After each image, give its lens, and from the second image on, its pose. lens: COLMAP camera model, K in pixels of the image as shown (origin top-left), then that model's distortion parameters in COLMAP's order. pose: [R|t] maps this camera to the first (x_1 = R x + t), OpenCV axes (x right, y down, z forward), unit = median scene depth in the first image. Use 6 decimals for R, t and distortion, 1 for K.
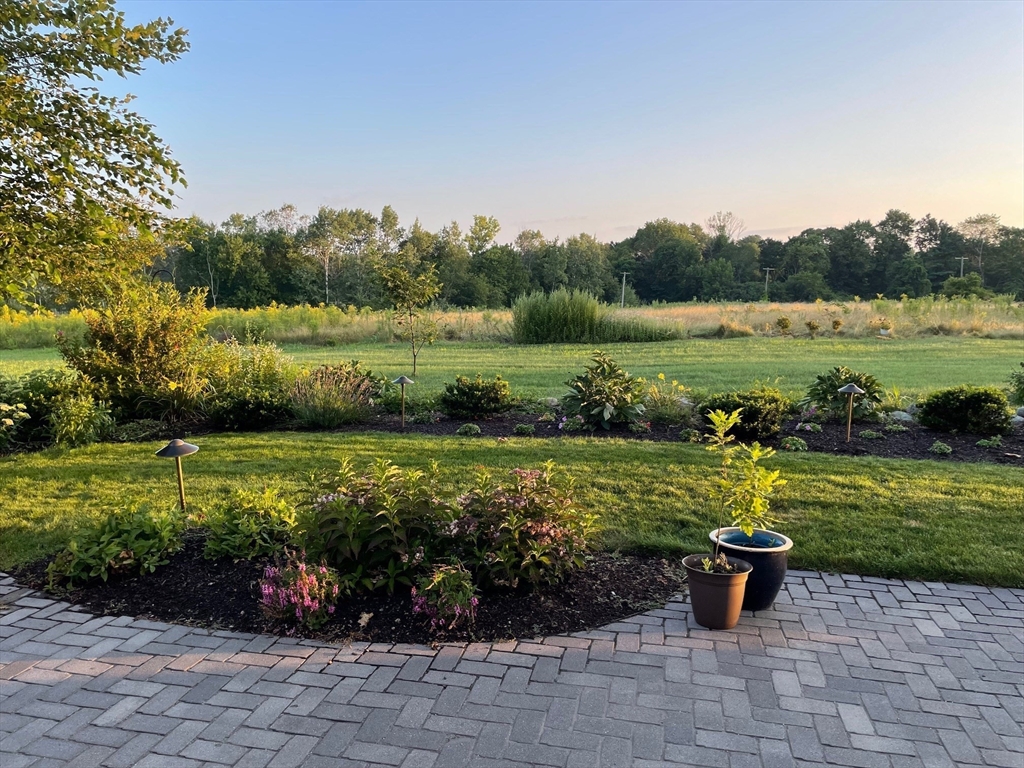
lens RADIAL K [[782.6, 0, 514.7], [0, 782.6, 387.6], [0, 0, 1]] dist [0.054148, -0.036995]
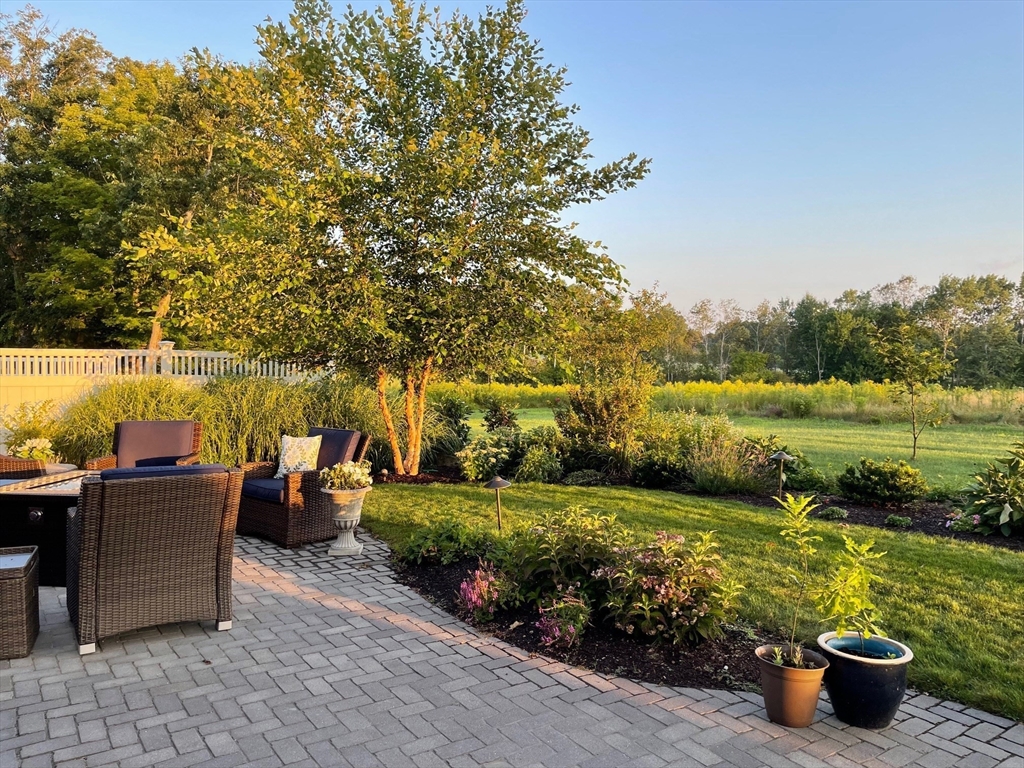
lens RADIAL K [[782.6, 0, 514.0], [0, 782.6, 378.6], [0, 0, 1]] dist [0.054148, -0.036995]
pose [[0.716438, 0.015566, -0.697477, 0.300749], [-0.089037, 0.993616, -0.069283, -0.006913], [0.691946, 0.111738, 0.713250, 0.018106]]
